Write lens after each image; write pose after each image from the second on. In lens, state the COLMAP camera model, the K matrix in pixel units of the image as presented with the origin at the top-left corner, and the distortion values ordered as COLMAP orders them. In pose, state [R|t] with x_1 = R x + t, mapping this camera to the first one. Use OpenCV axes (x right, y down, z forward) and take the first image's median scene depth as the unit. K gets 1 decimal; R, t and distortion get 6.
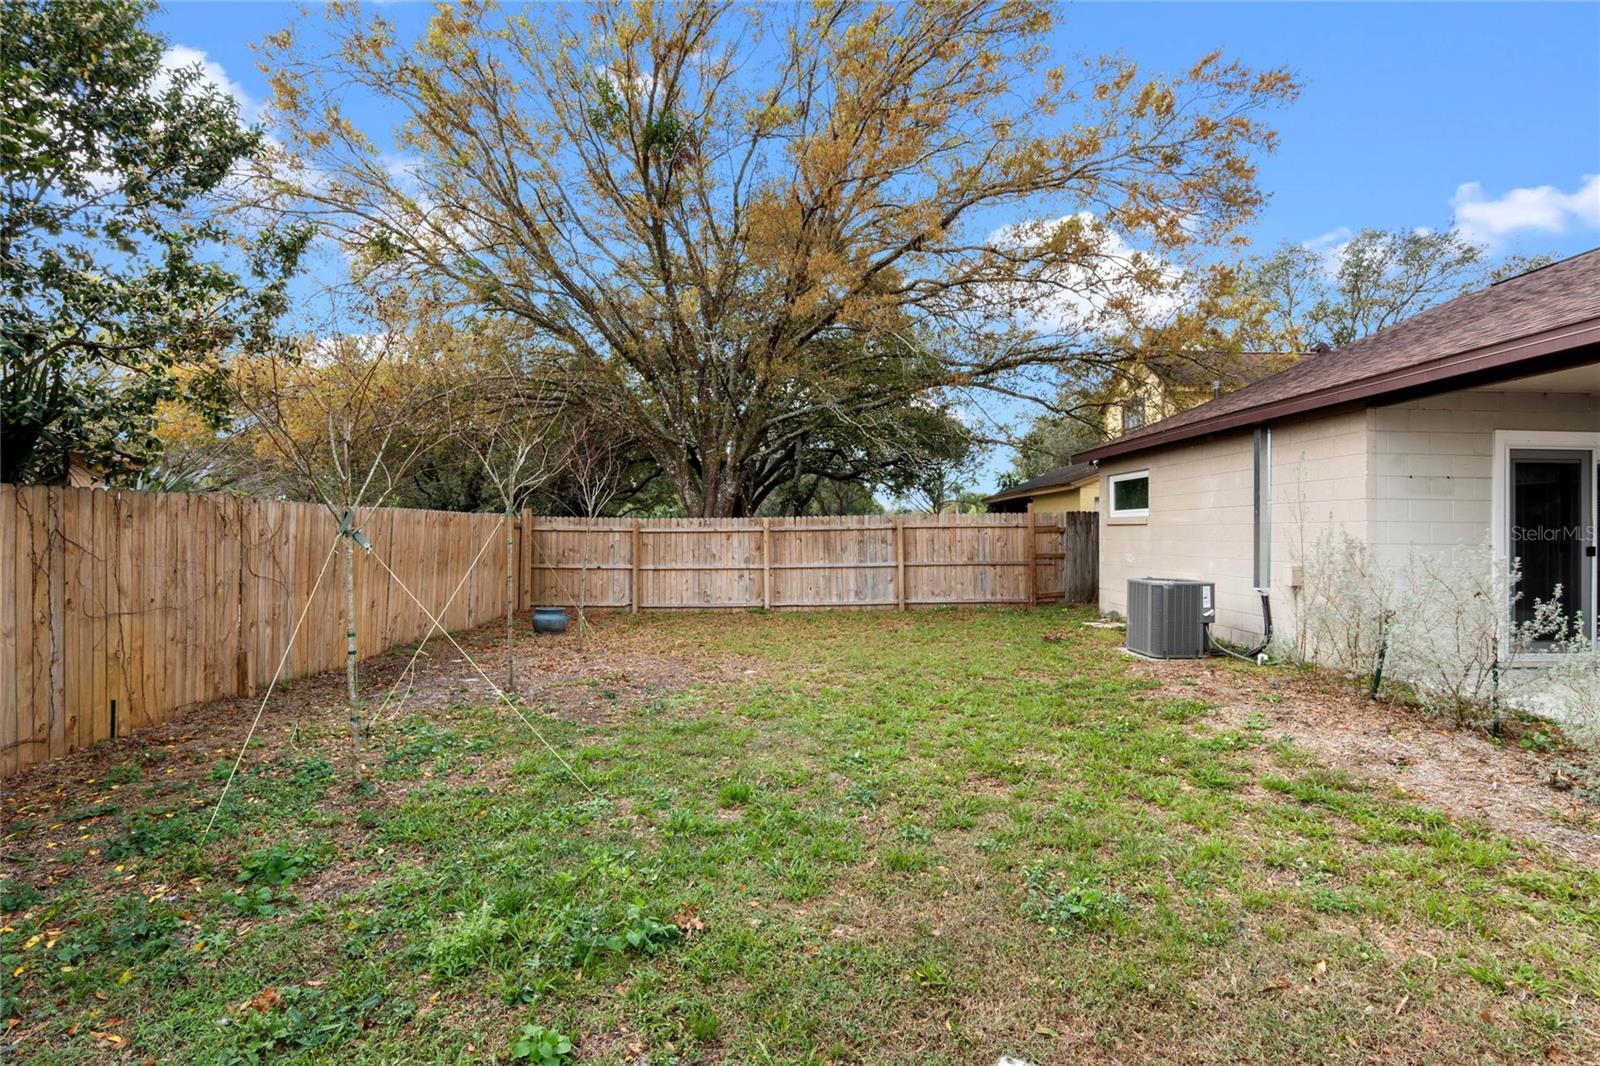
lens RADIAL K [[743.7, 0, 806.8], [0, 743.7, 534.9], [0, 0, 1]] dist [-0.024062, 0.005951]
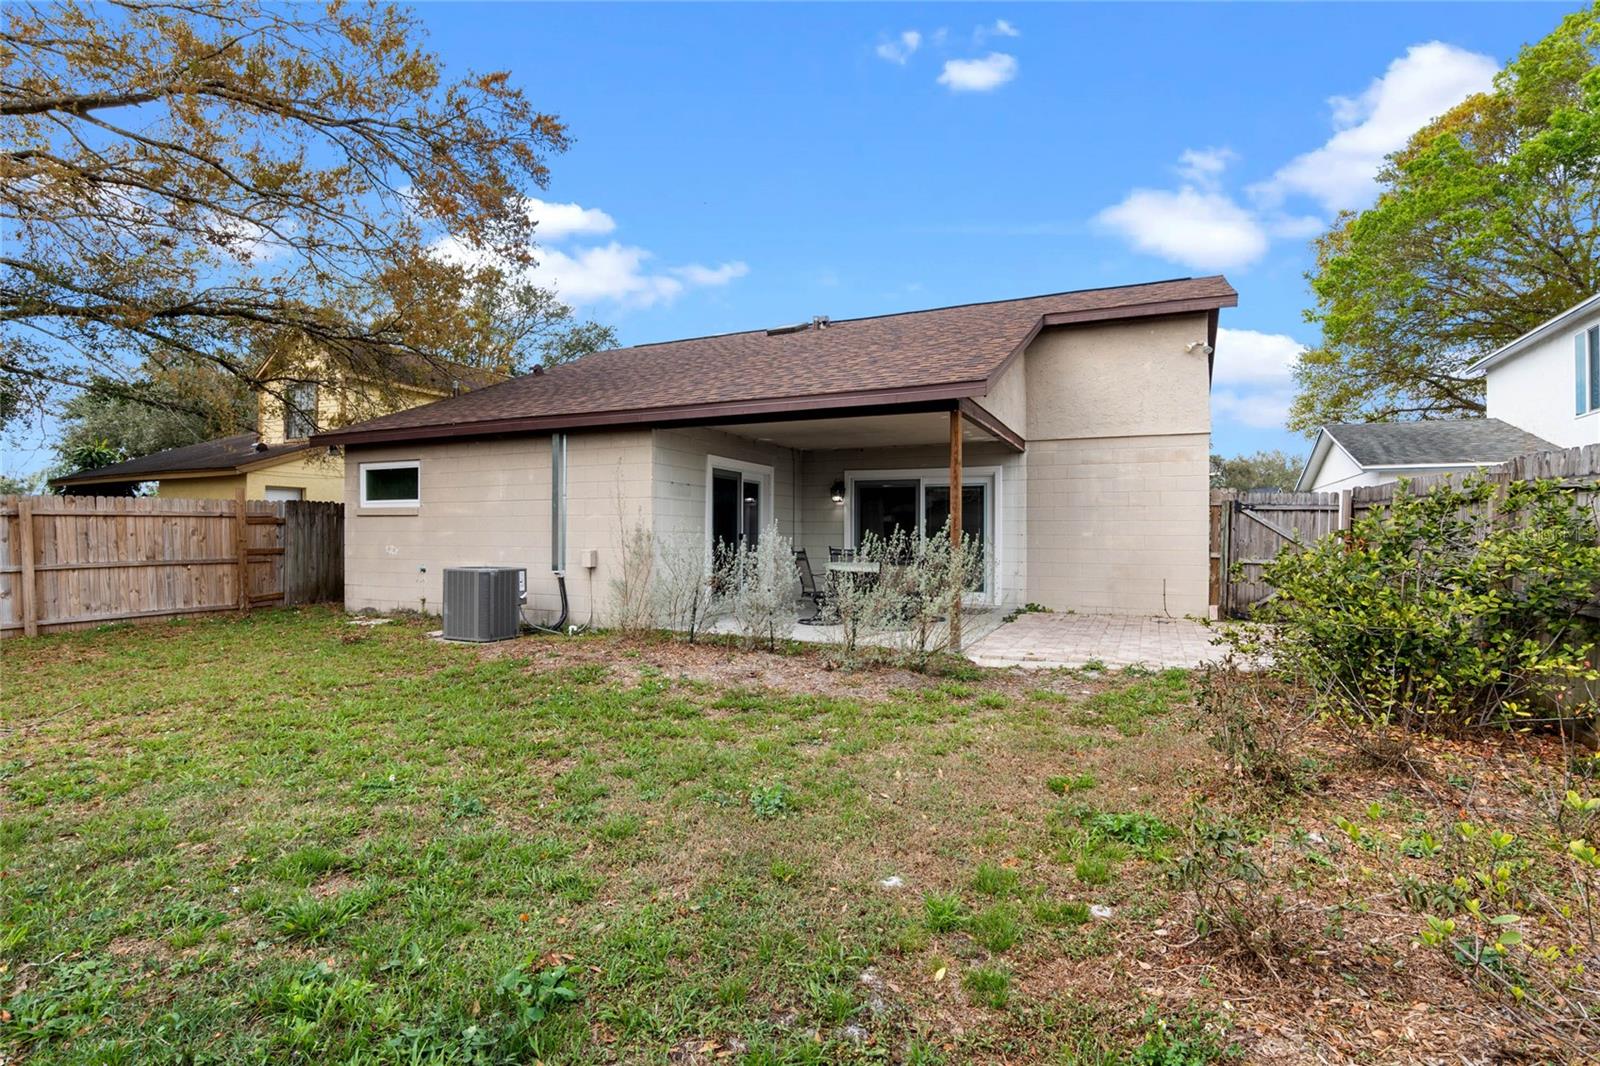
lens RADIAL K [[743.7, 0, 806.8], [0, 743.7, 534.9], [0, 0, 1]] dist [-0.024062, 0.005951]
pose [[0.459546, -0.003159, 0.888148, -0.240895], [-0.000346, 0.999993, 0.003737, 0.010710], [-0.888154, -0.002025, 0.459542, 0.110568]]
